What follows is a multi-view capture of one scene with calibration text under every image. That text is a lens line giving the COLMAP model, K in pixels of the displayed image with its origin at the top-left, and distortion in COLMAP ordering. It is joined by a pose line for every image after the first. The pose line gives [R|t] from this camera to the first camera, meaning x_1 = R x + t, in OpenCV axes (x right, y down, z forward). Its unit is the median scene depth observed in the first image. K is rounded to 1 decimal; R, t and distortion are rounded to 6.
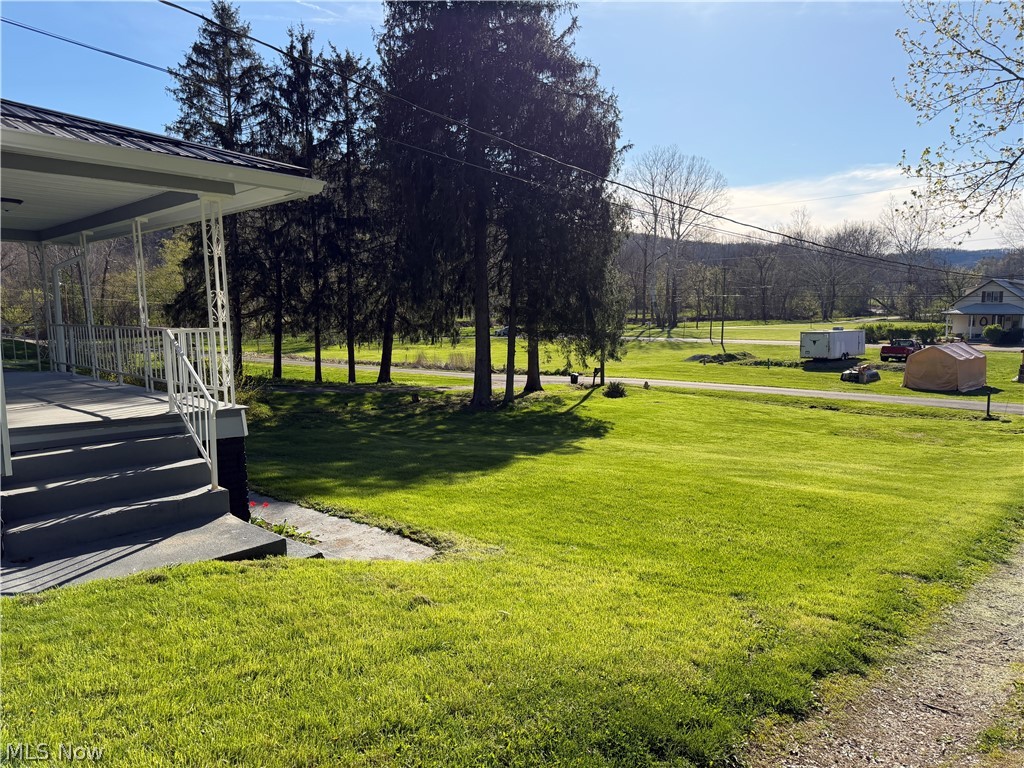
lens RADIAL K [[715.5, 0, 512.0], [0, 715.5, 384.0], [0, 0, 1]] dist [0.004182, -0.005589]
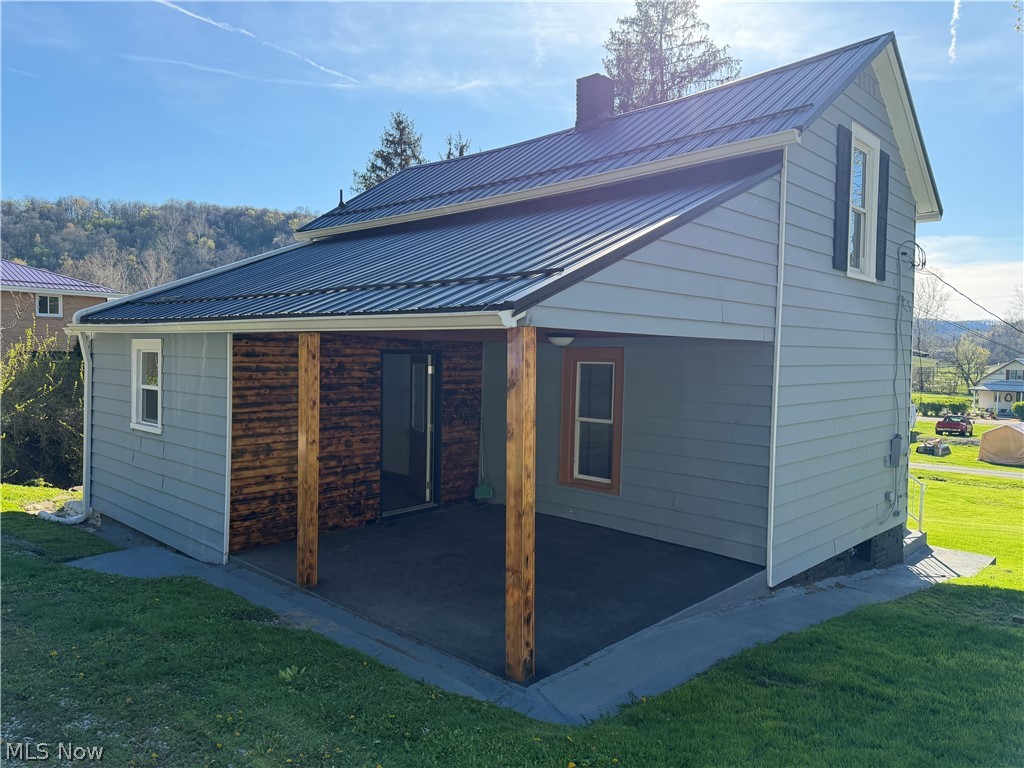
lens RADIAL K [[720.1, 0, 512.0], [0, 720.1, 384.0], [0, 0, 1]] dist [0.043470, -0.079277]
pose [[0.999488, 0.026142, 0.018434, -0.202301], [-0.024617, 0.996603, -0.078595, -0.008002], [-0.020426, 0.078101, 0.996736, -0.129231]]
